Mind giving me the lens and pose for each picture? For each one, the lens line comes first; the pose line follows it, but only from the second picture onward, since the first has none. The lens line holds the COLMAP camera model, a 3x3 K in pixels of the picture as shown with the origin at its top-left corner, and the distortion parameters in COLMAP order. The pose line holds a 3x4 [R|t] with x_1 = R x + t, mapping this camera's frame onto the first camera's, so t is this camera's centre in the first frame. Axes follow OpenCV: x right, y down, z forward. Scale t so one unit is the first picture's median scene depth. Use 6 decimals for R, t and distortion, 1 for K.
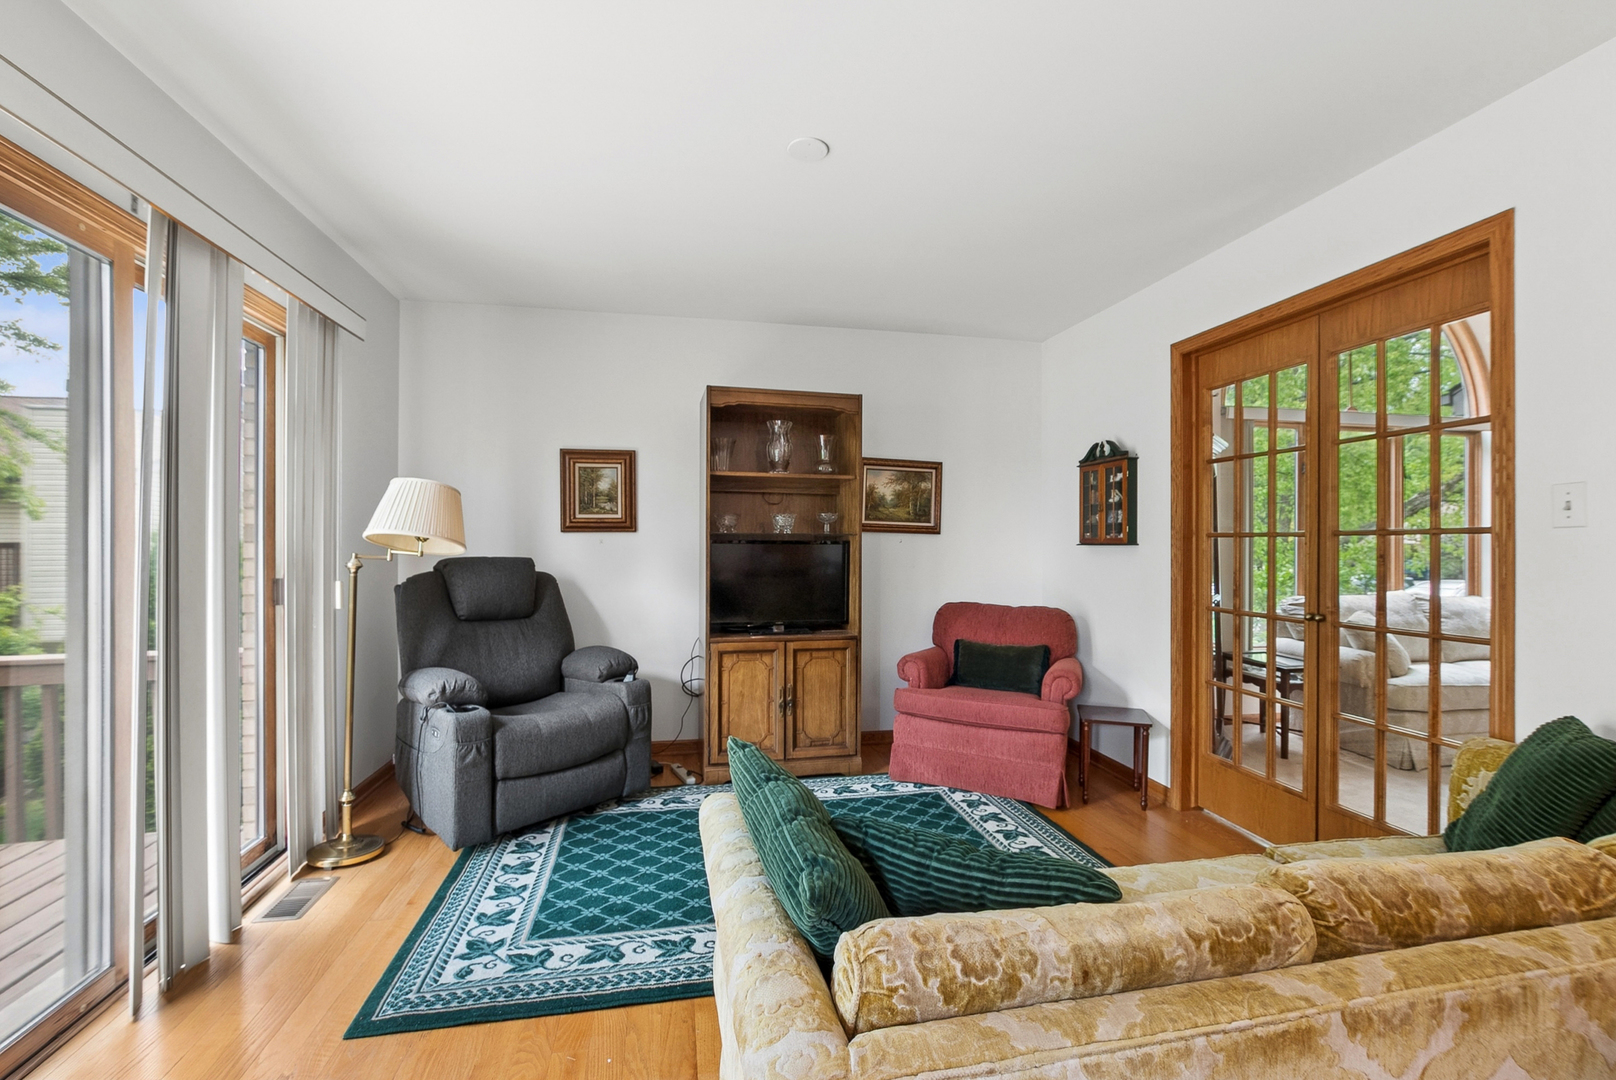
lens RADIAL K [[709.1, 0, 814.7], [0, 709.1, 544.9], [0, 0, 1]] dist [-0.000862, -0.000165]
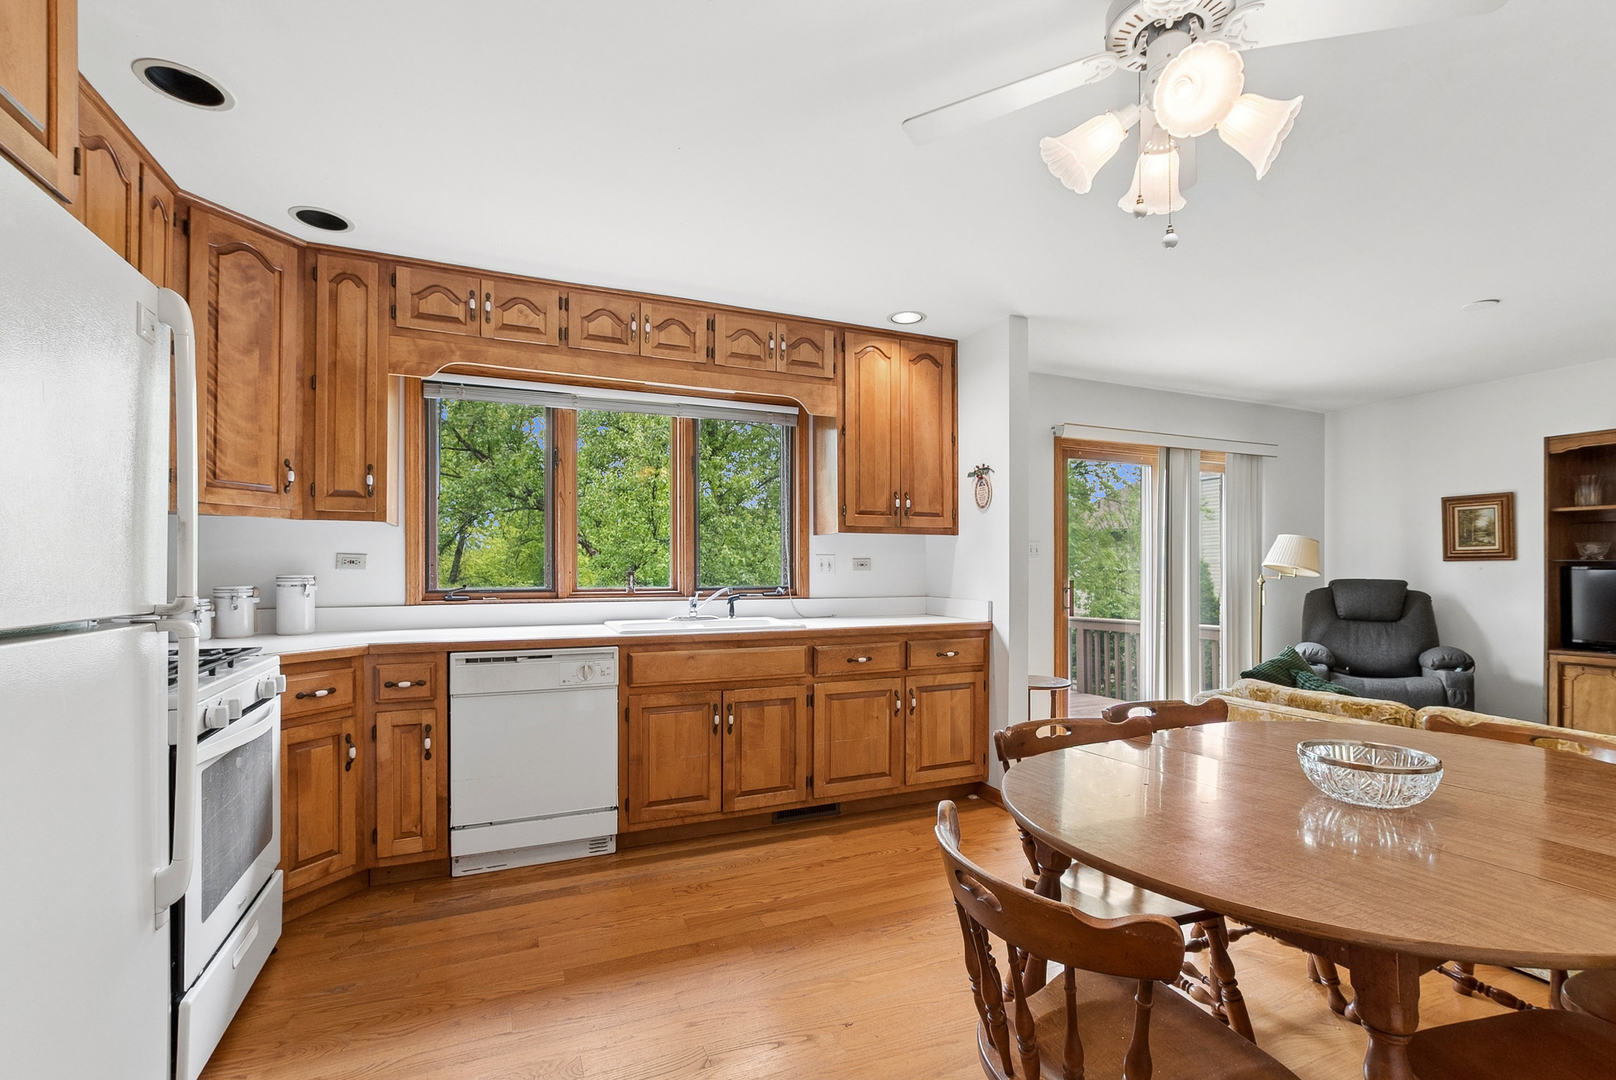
lens RADIAL K [[709.1, 0, 825.0], [0, 709.1, 567.5], [0, 0, 1]] dist [-0.000862, -0.000165]
pose [[0.220940, -0.004785, -0.975276, 0.737131], [-0.001798, 0.999984, -0.005313, 0.002674], [0.975286, 0.002928, 0.220927, -0.439611]]
